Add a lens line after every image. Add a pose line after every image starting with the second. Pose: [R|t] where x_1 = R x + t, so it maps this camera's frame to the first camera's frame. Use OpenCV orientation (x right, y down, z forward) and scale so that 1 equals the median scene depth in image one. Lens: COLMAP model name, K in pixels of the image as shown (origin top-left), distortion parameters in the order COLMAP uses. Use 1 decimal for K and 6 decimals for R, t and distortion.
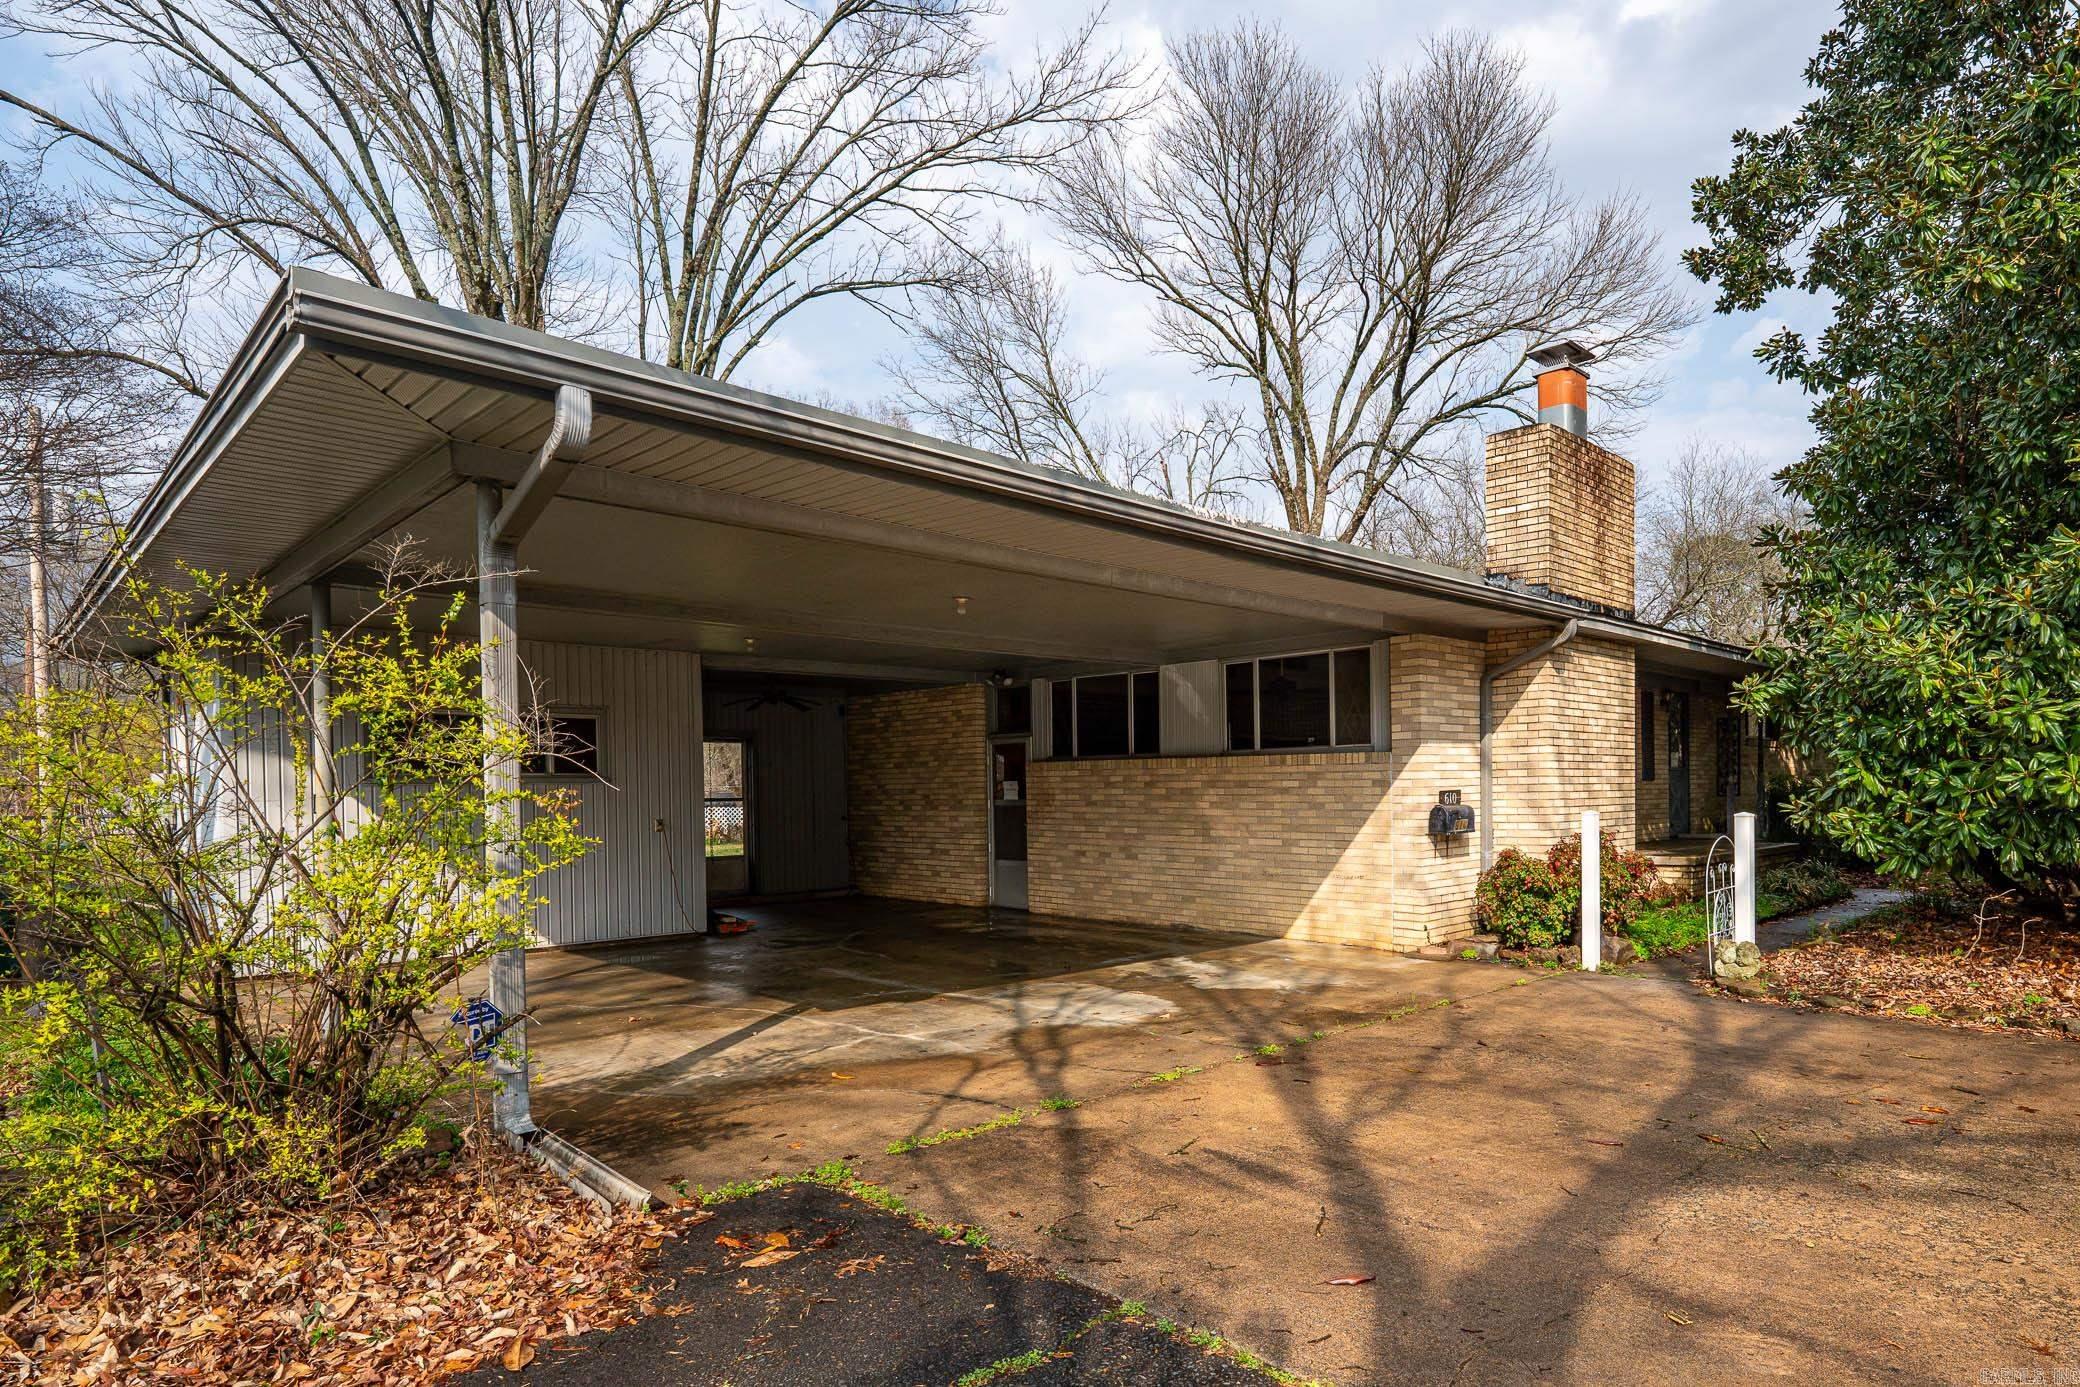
lens RADIAL K [[928.8, 0, 1037.2], [0, 928.8, 748.6], [0, 0, 1]] dist [0.000494, 0.000320]
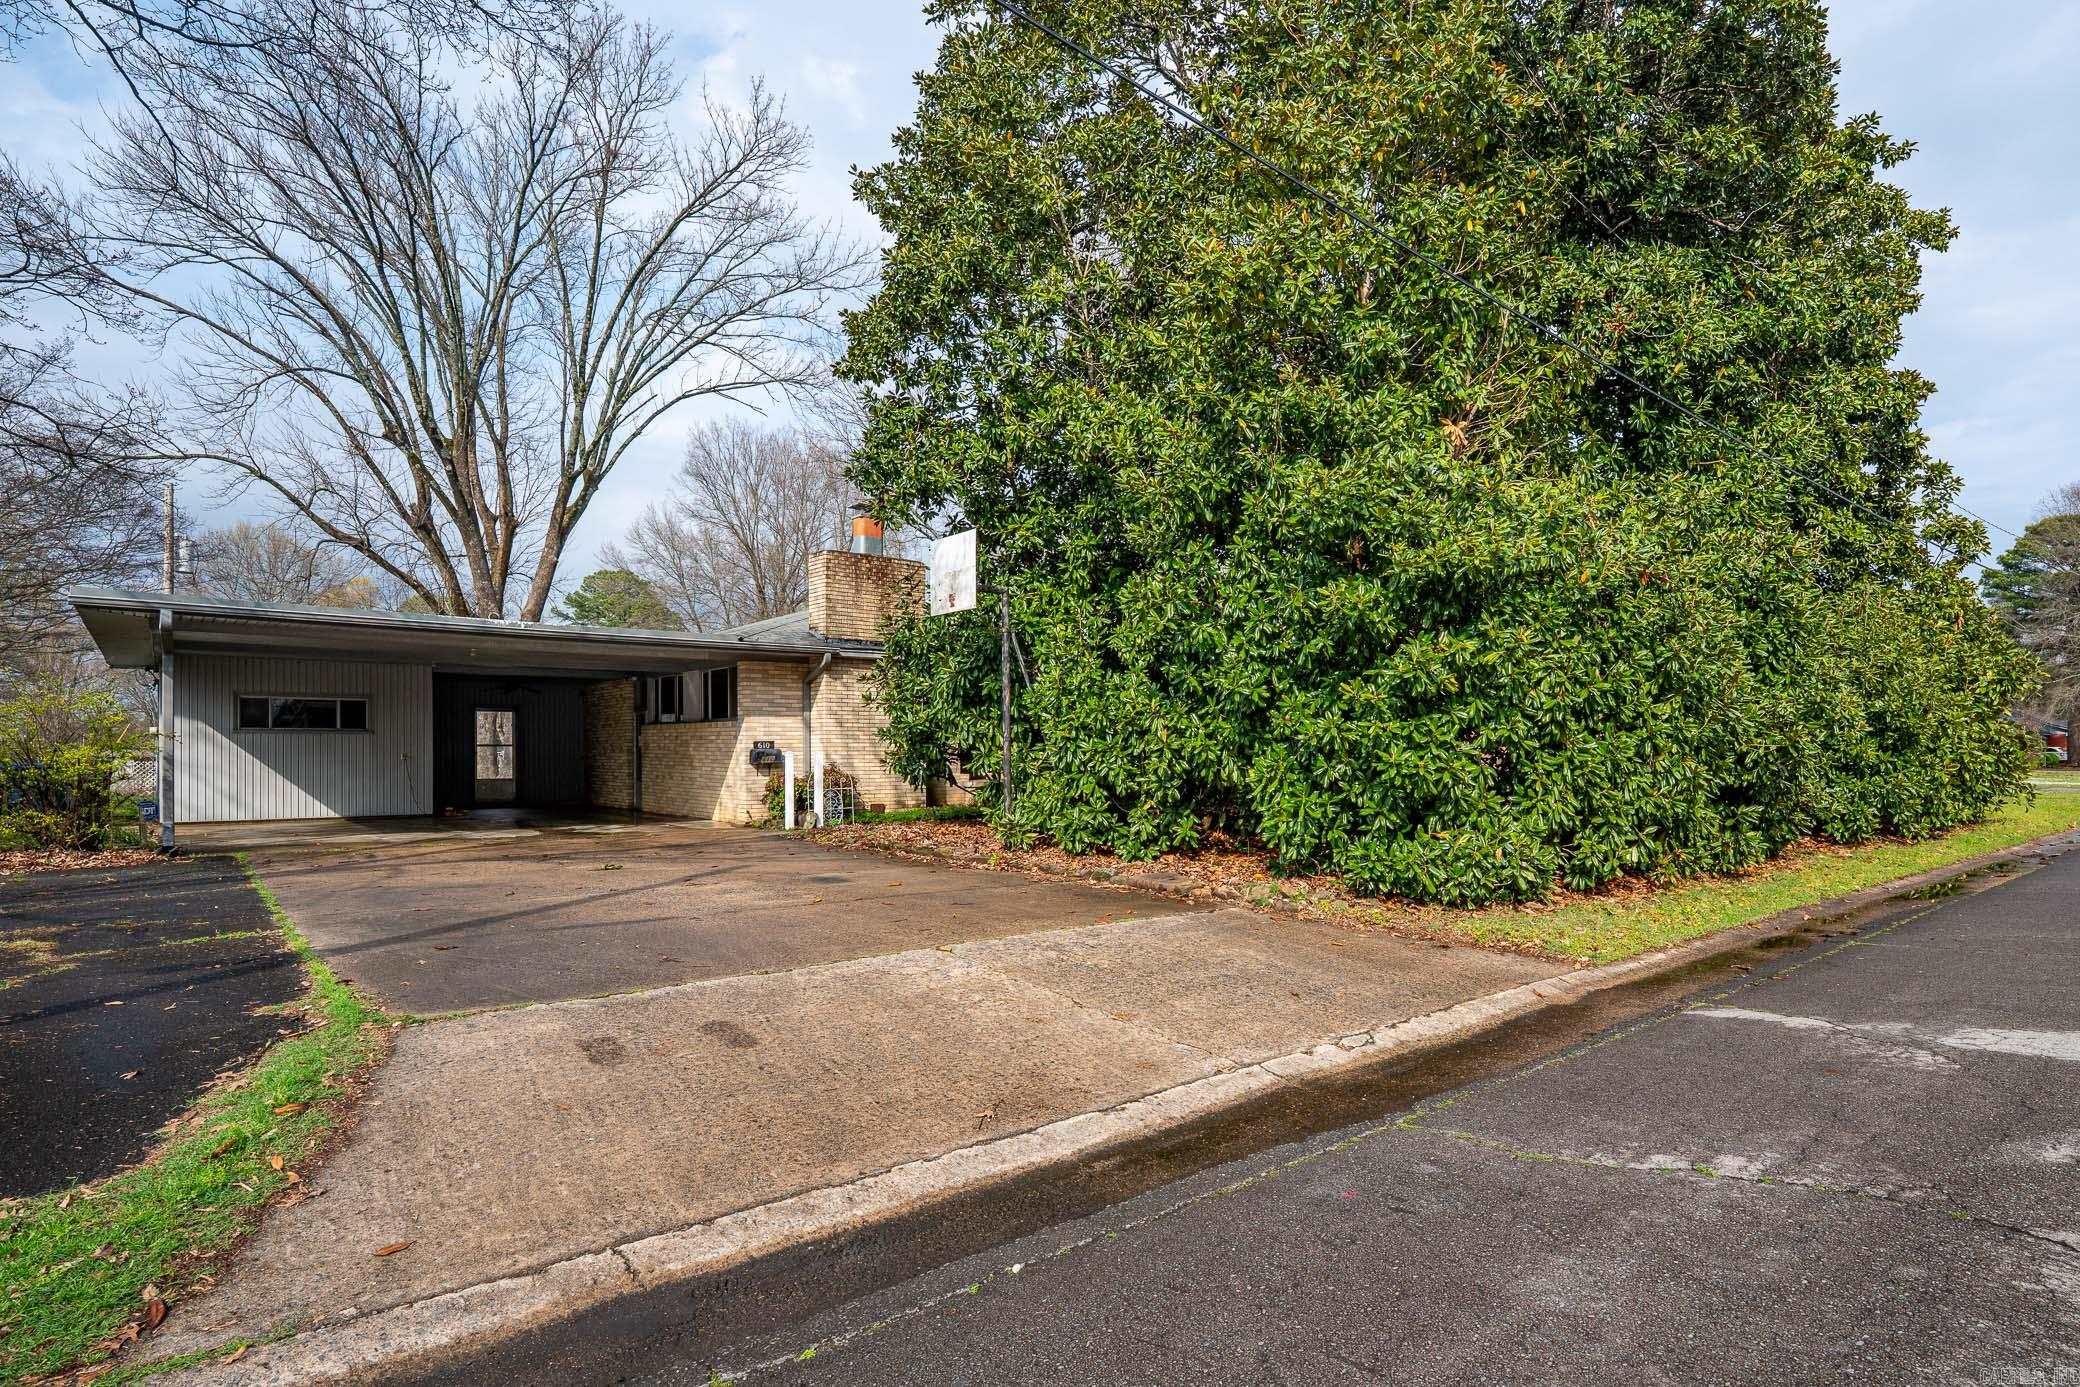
lens RADIAL K [[850.5, 0, 1040.0], [0, 850.5, 693.5], [0, 0, 1]] dist [0.000120, -0.000020]
pose [[0.998023, 0.005008, -0.062655, 0.512458], [-0.006898, 0.999527, -0.029984, -0.001820], [0.062476, 0.030357, 0.997585, -0.329682]]
